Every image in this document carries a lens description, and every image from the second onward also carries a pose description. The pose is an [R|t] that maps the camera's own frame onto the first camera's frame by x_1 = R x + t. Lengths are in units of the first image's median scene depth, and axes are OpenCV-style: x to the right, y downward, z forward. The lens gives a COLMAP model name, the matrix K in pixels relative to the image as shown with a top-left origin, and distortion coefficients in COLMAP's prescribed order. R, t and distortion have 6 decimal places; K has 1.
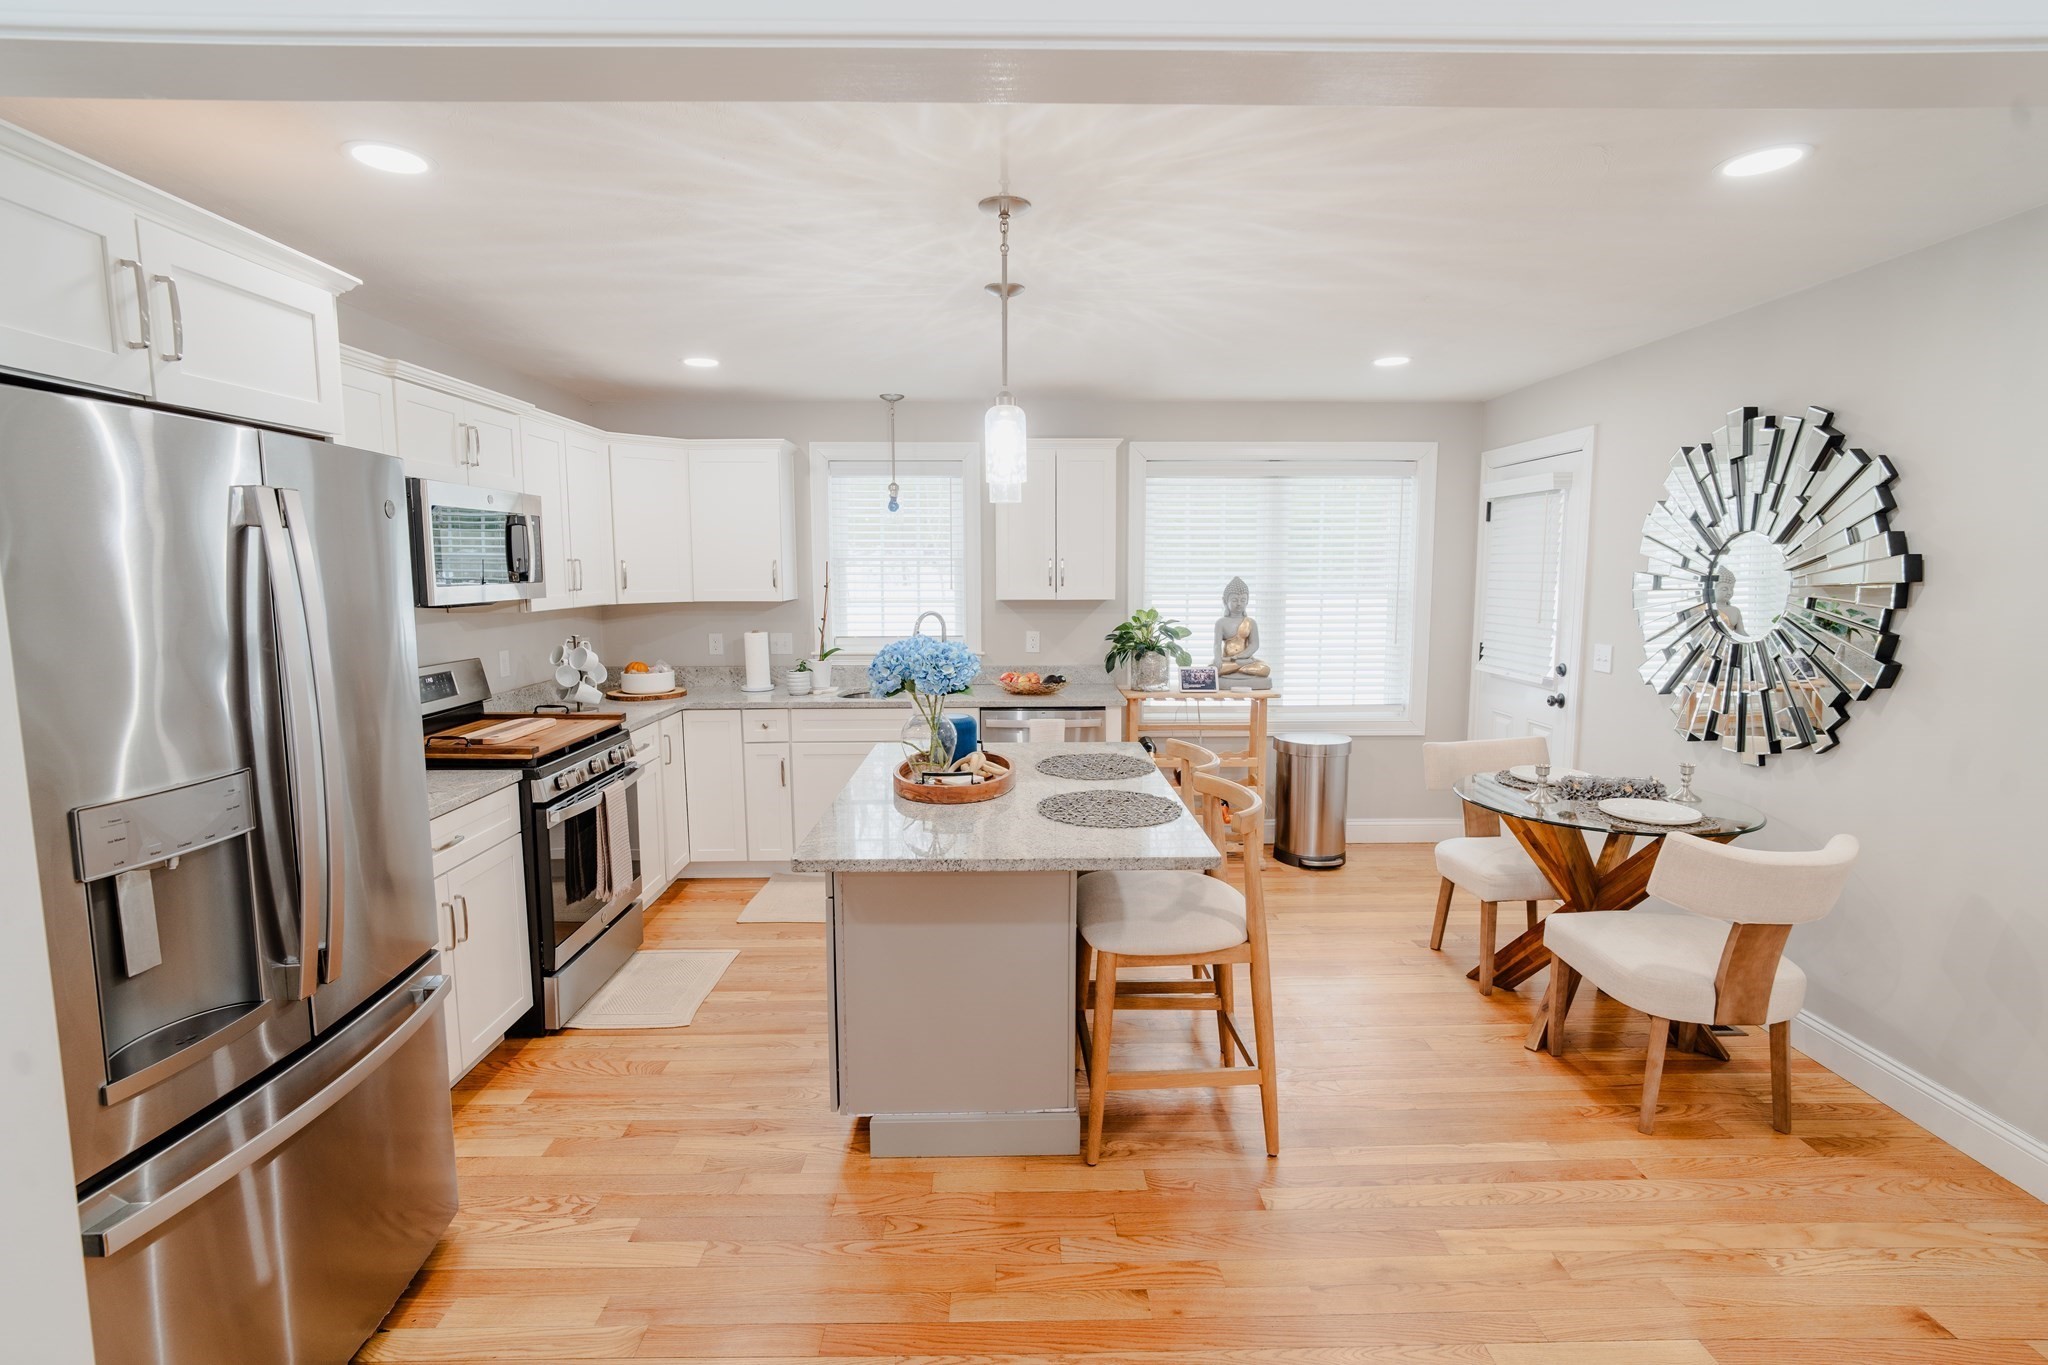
lens RADIAL K [[960.1, 0, 1026.6], [0, 960.1, 679.7], [0, 0, 1]] dist [-0.018944, 0.008716]
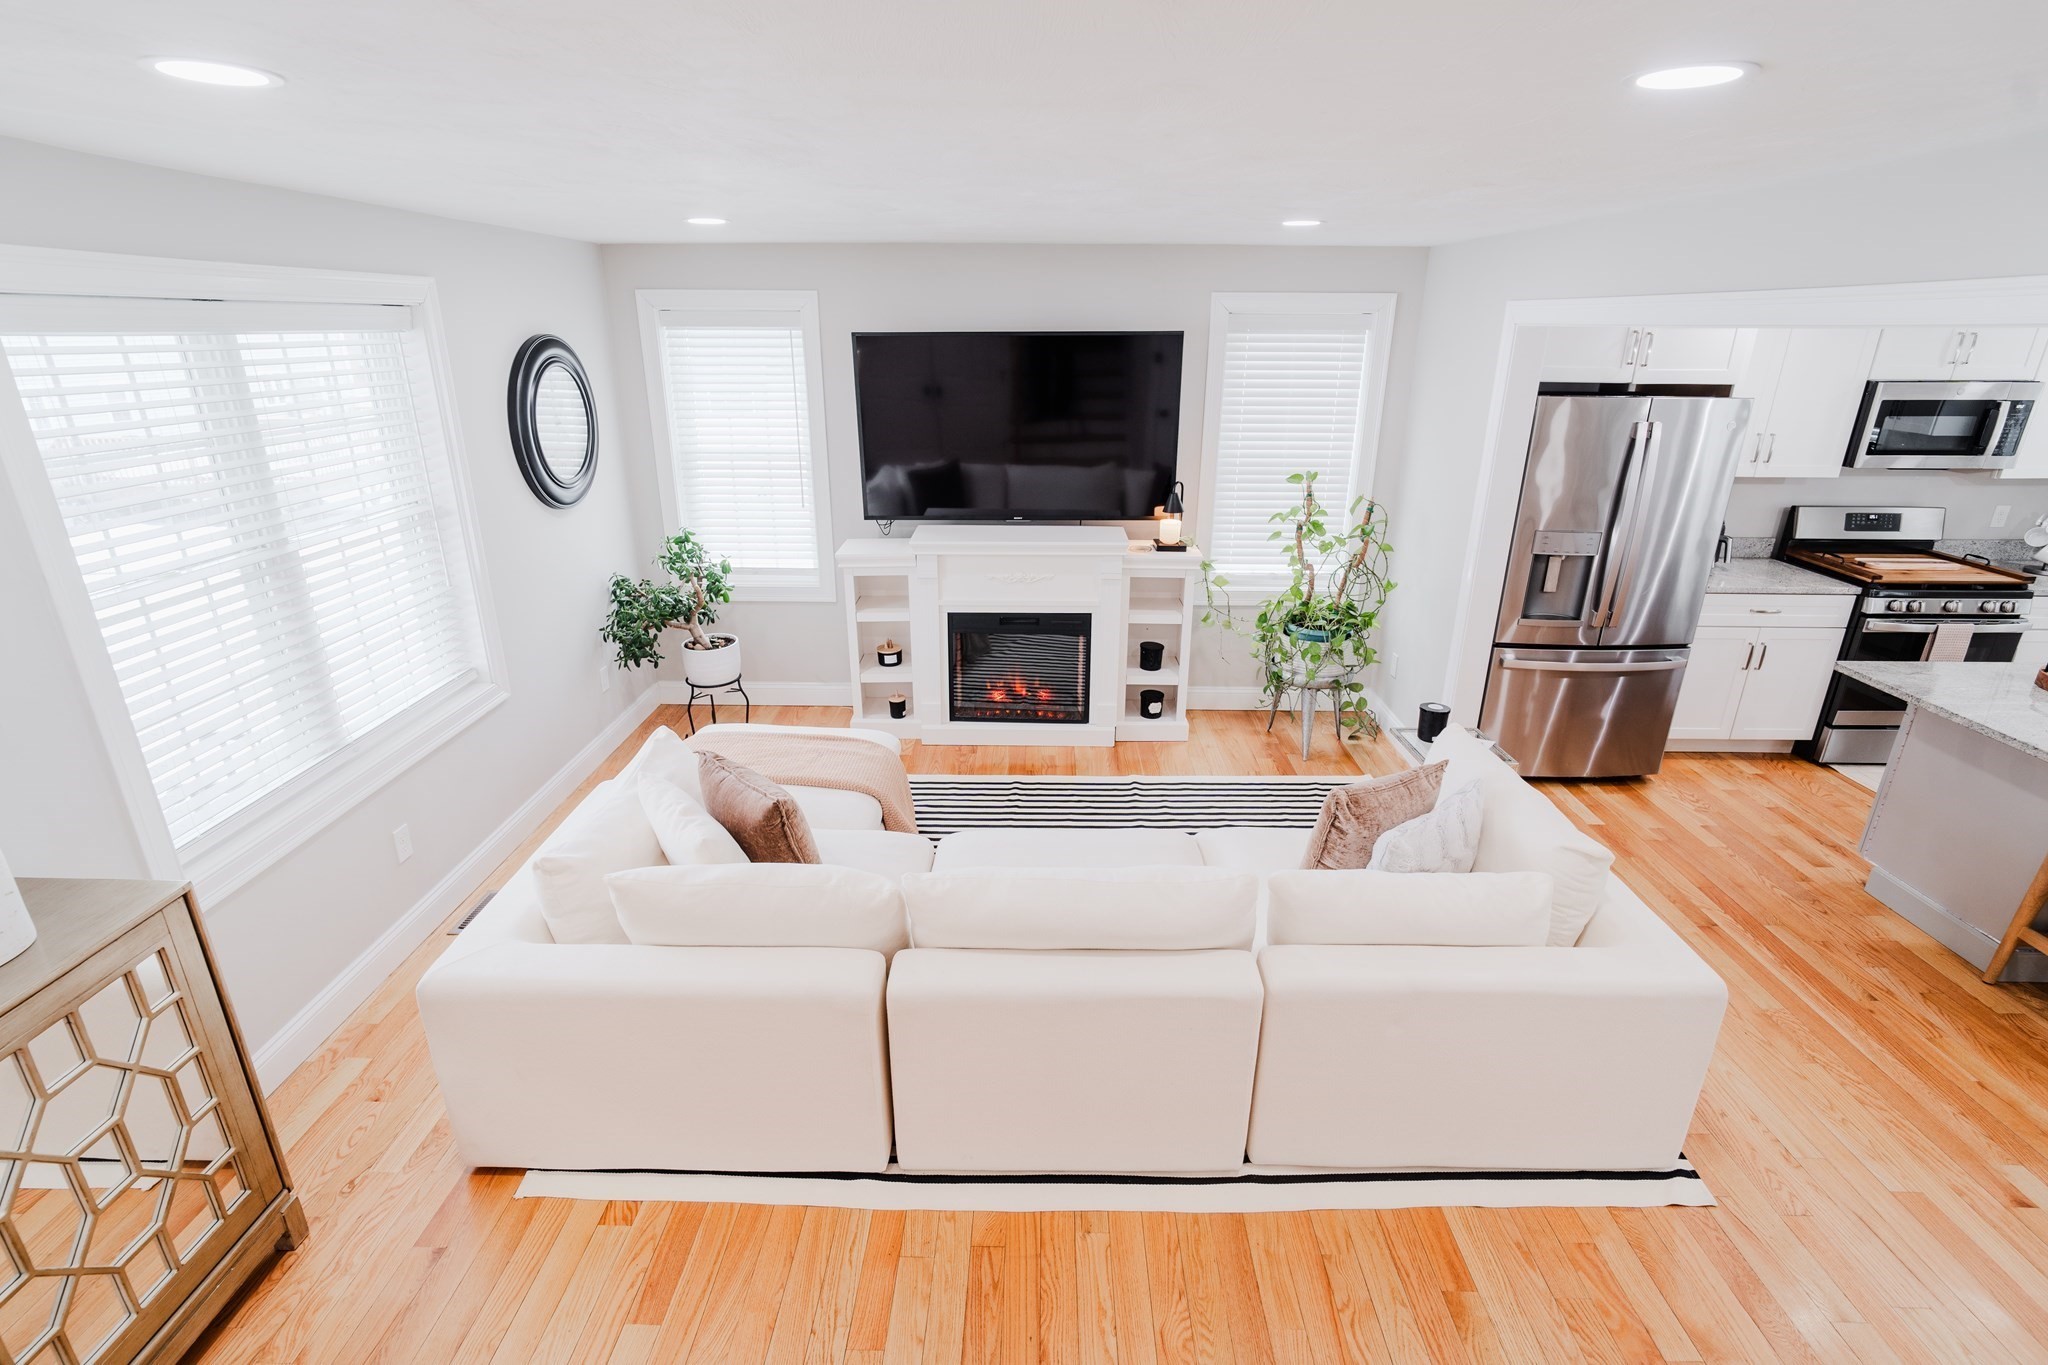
lens RADIAL K [[960.1, 0, 1026.6], [0, 960.1, 679.7], [0, 0, 1]] dist [-0.018944, 0.008716]
pose [[-0.034678, 0.351072, -0.935706, 0.941407], [-0.122132, 0.927763, 0.352618, -0.133862], [0.991908, 0.126508, 0.010704, -0.280807]]
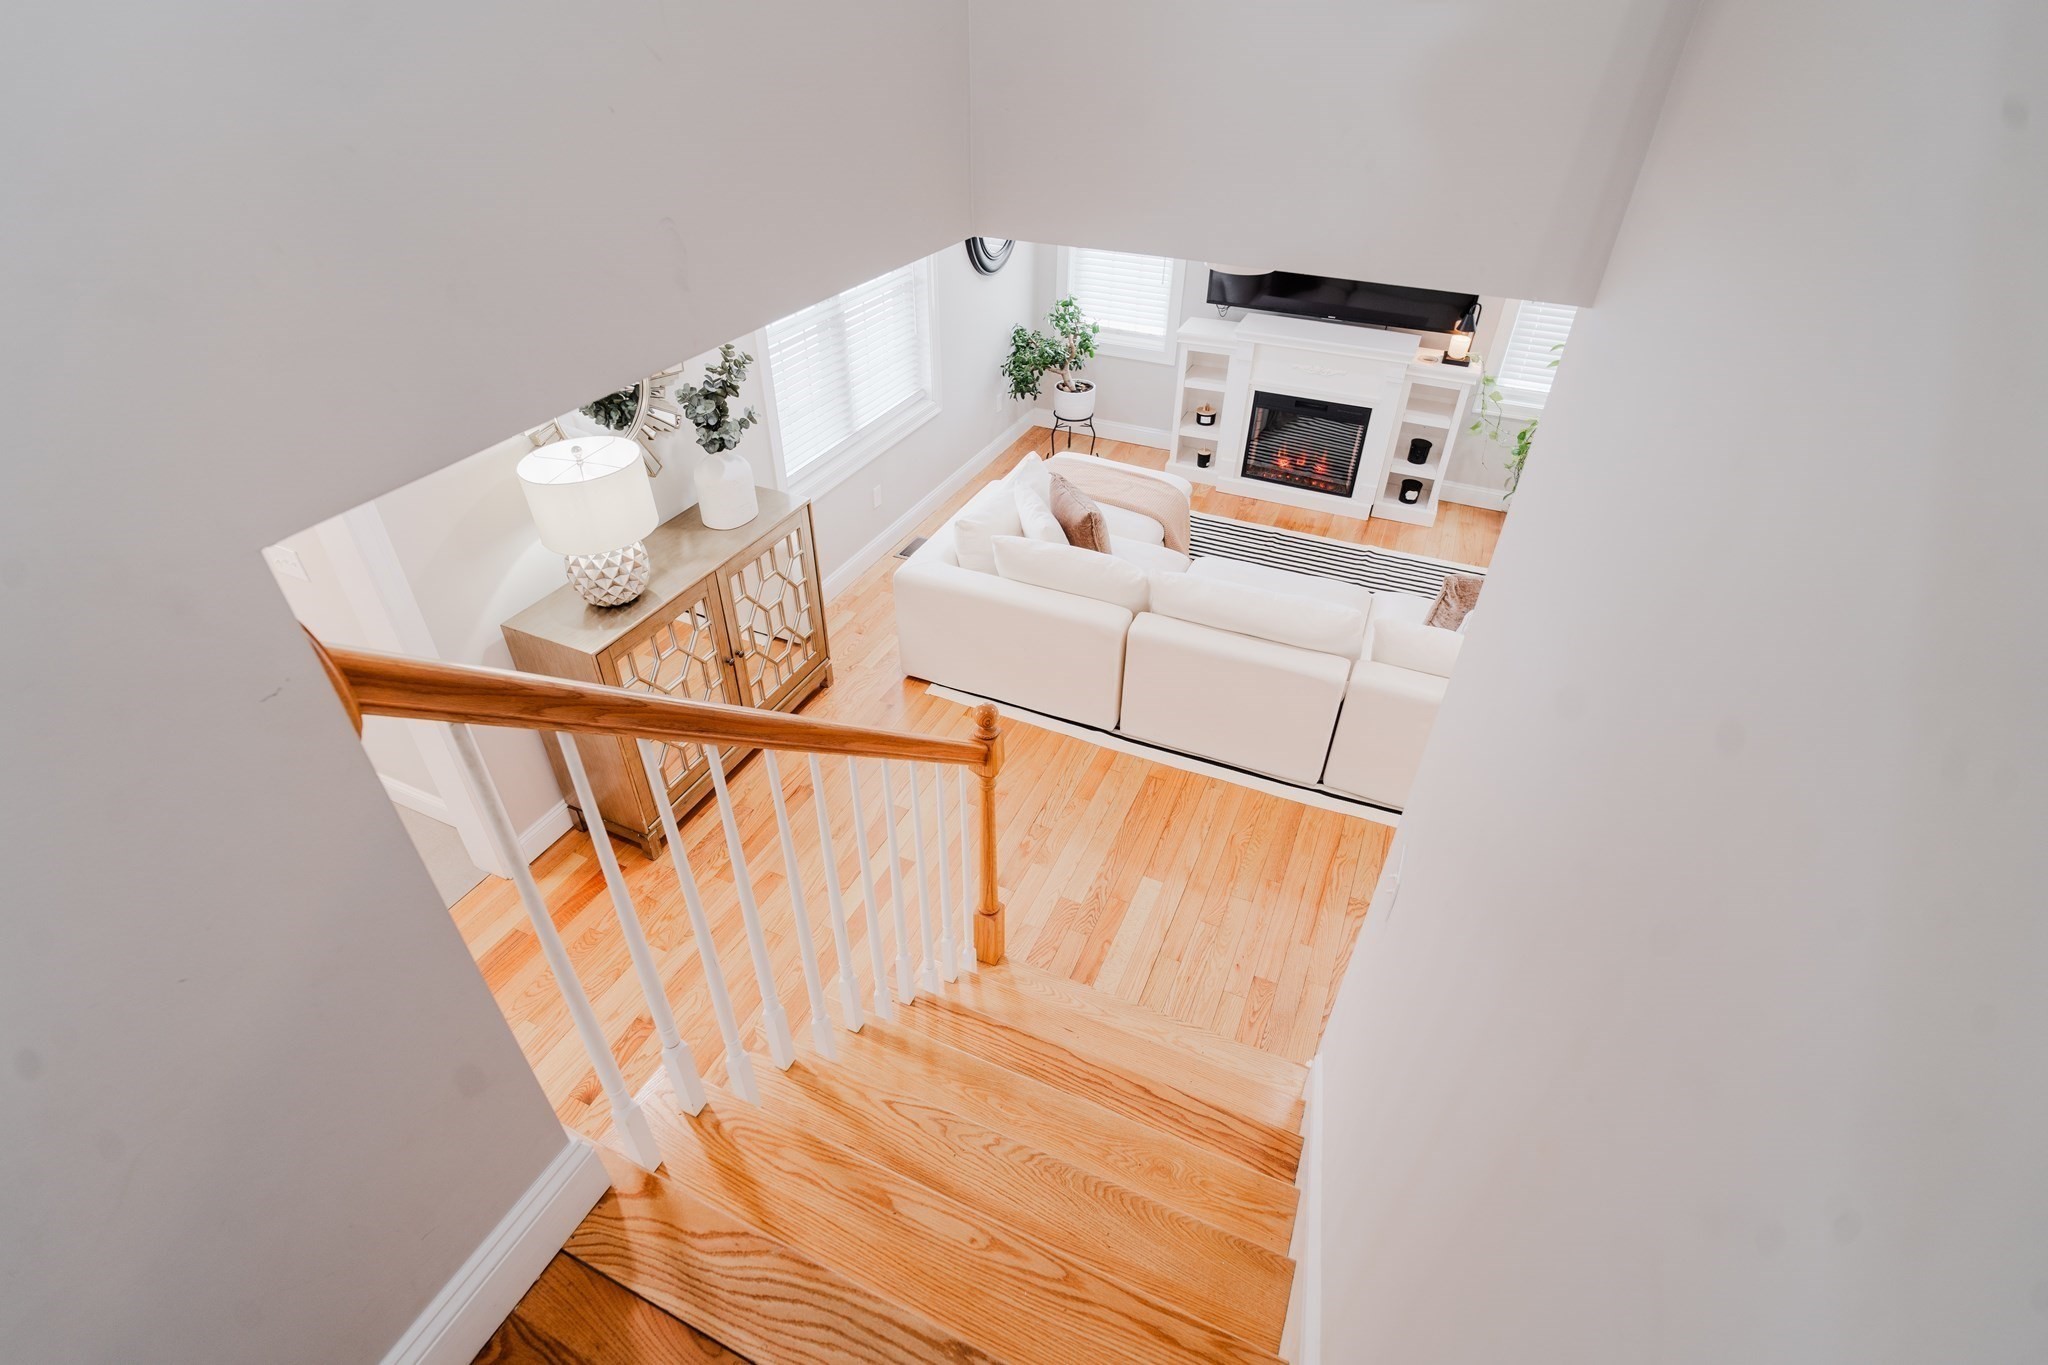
lens RADIAL K [[960.1, 0, 1026.6], [0, 960.1, 679.7], [0, 0, 1]] dist [-0.018944, 0.008716]
pose [[-0.422238, 0.539408, -0.728529, 1.399850], [-0.118212, 0.764057, 0.634226, -0.407516], [0.898744, 0.353915, -0.258850, -0.106958]]
